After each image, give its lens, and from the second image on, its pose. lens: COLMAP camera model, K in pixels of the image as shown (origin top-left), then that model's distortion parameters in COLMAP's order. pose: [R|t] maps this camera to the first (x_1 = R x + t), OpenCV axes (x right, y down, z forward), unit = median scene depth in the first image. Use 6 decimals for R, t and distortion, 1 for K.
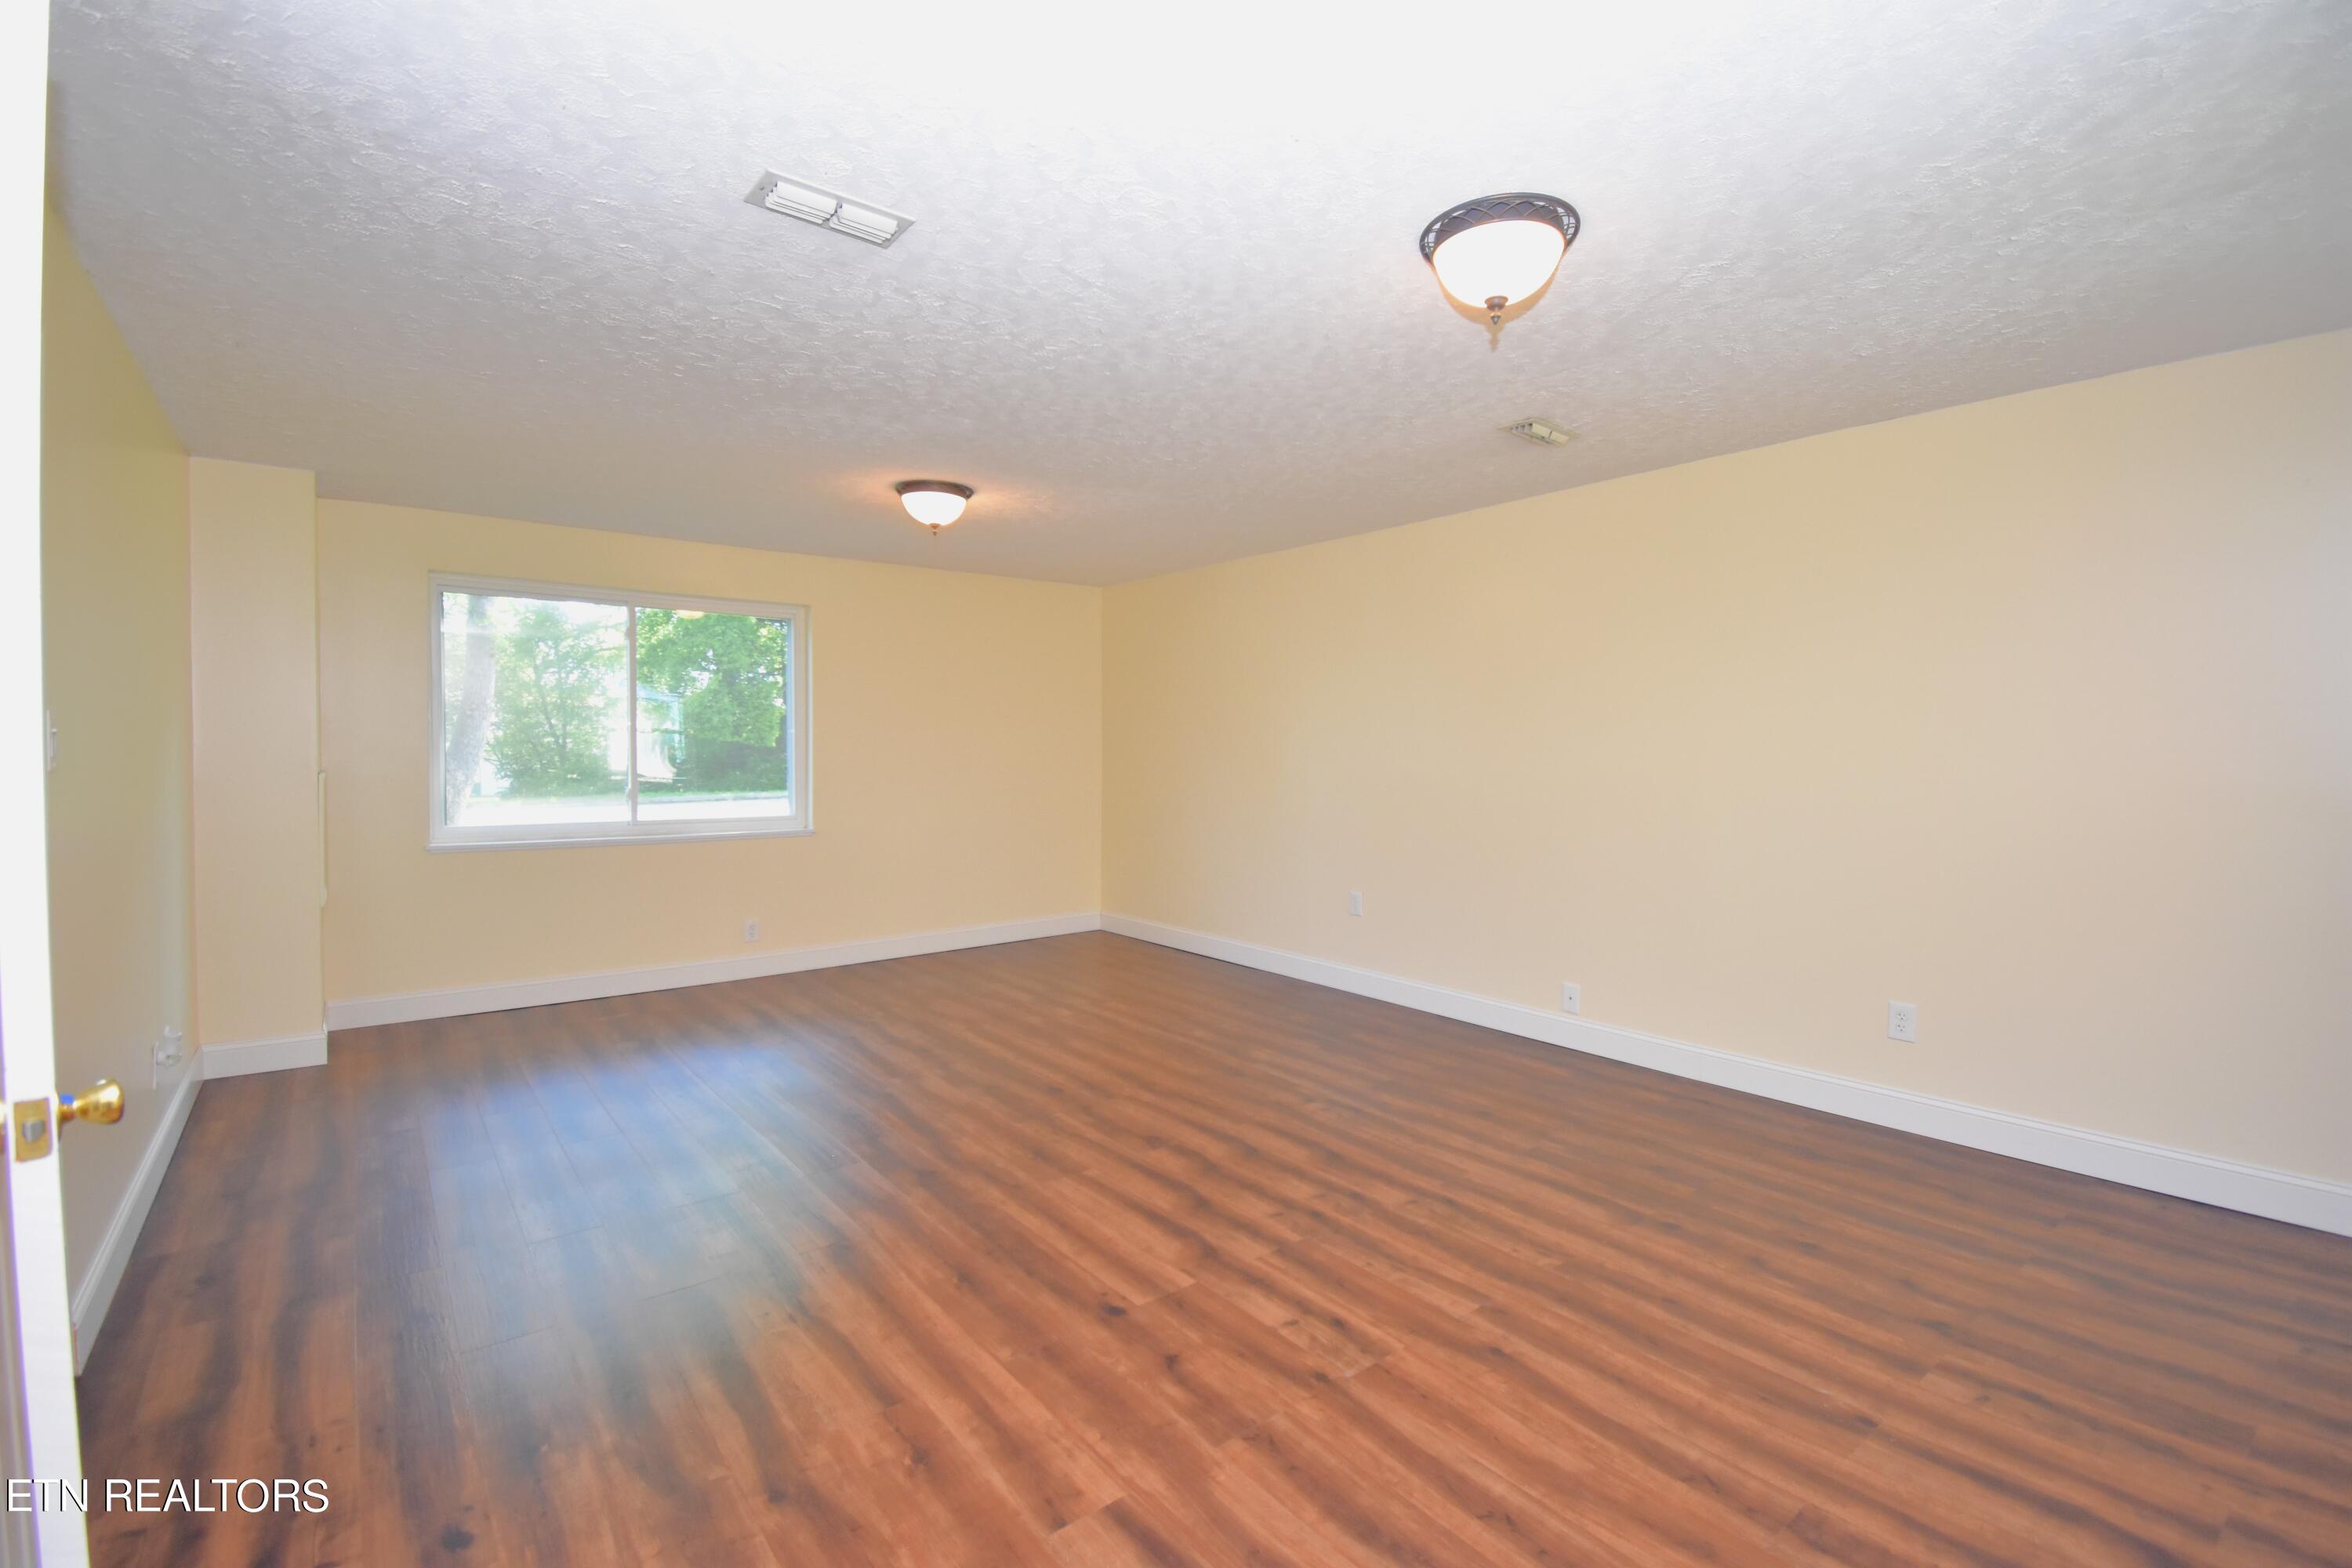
lens RADIAL K [[1039.4, 0, 1184.1], [0, 1039.4, 777.4], [0, 0, 1]] dist [0.022948, -0.028110]
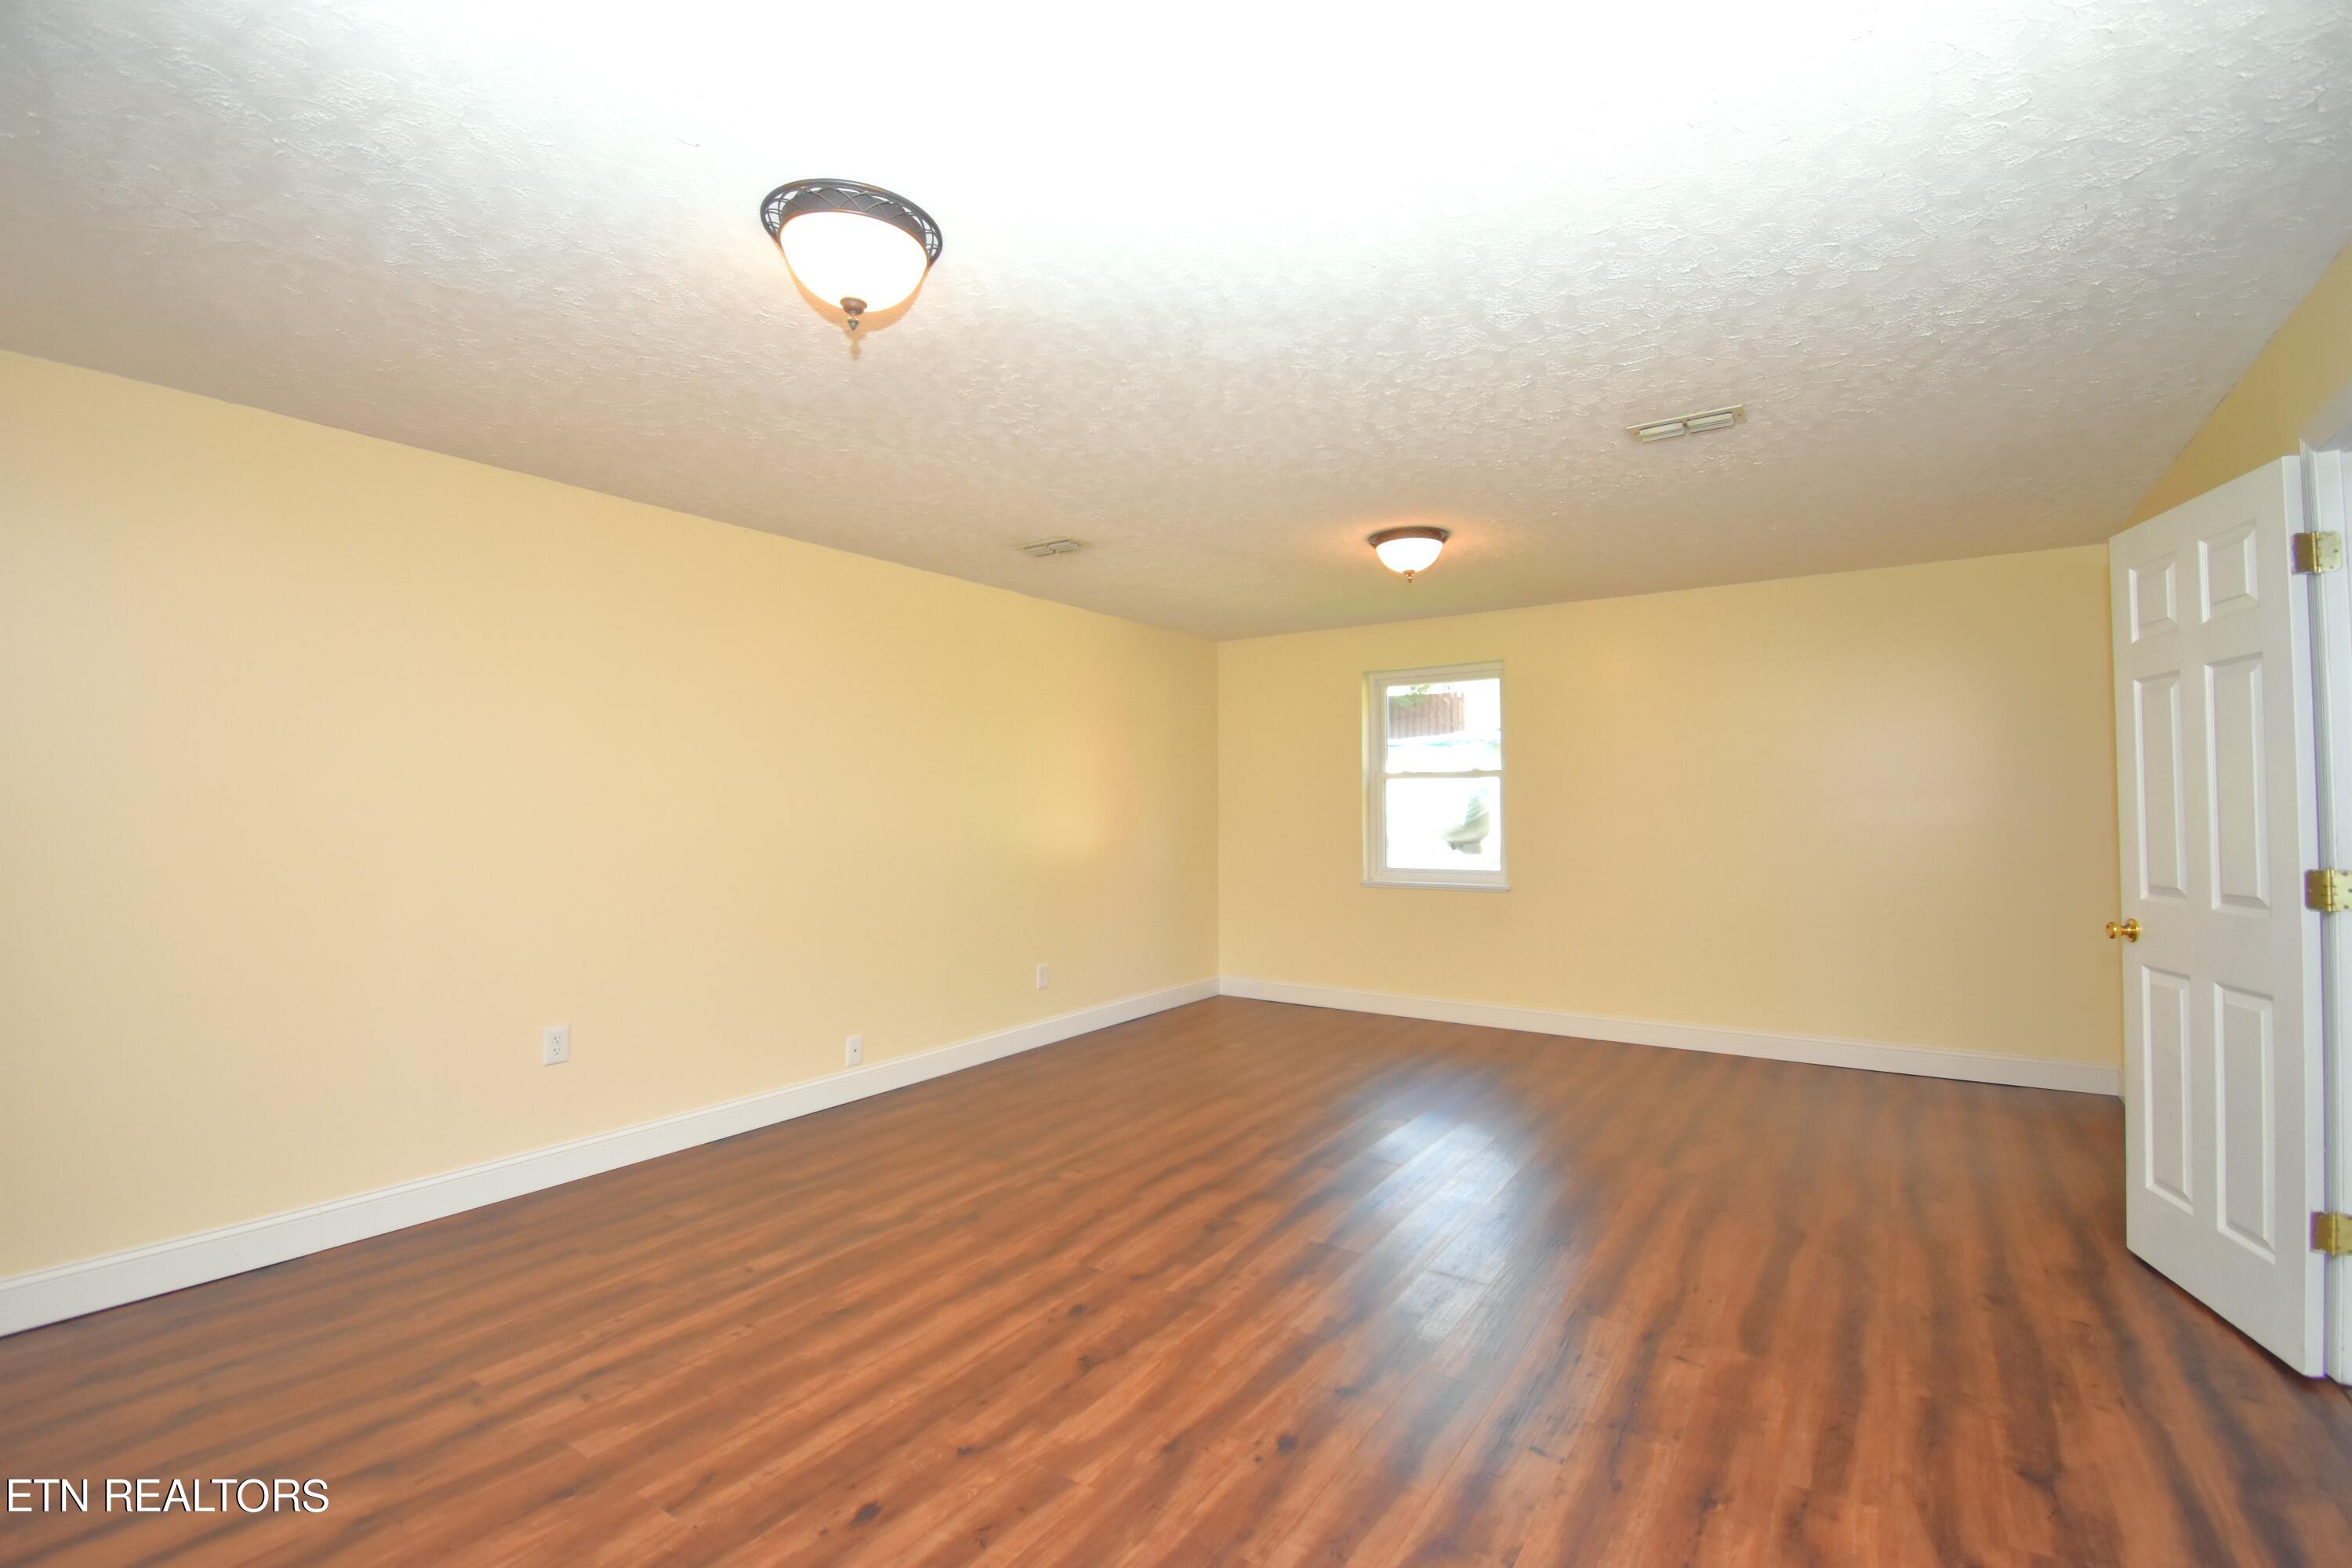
lens RADIAL K [[1039.4, 0, 1184.1], [0, 1039.4, 777.4], [0, 0, 1]] dist [0.022948, -0.028110]
pose [[-0.301778, 0.023009, 0.953101, -0.812653], [0.031634, 0.999400, -0.014111, -0.034648], [-0.952853, 0.025892, -0.302325, 1.151974]]
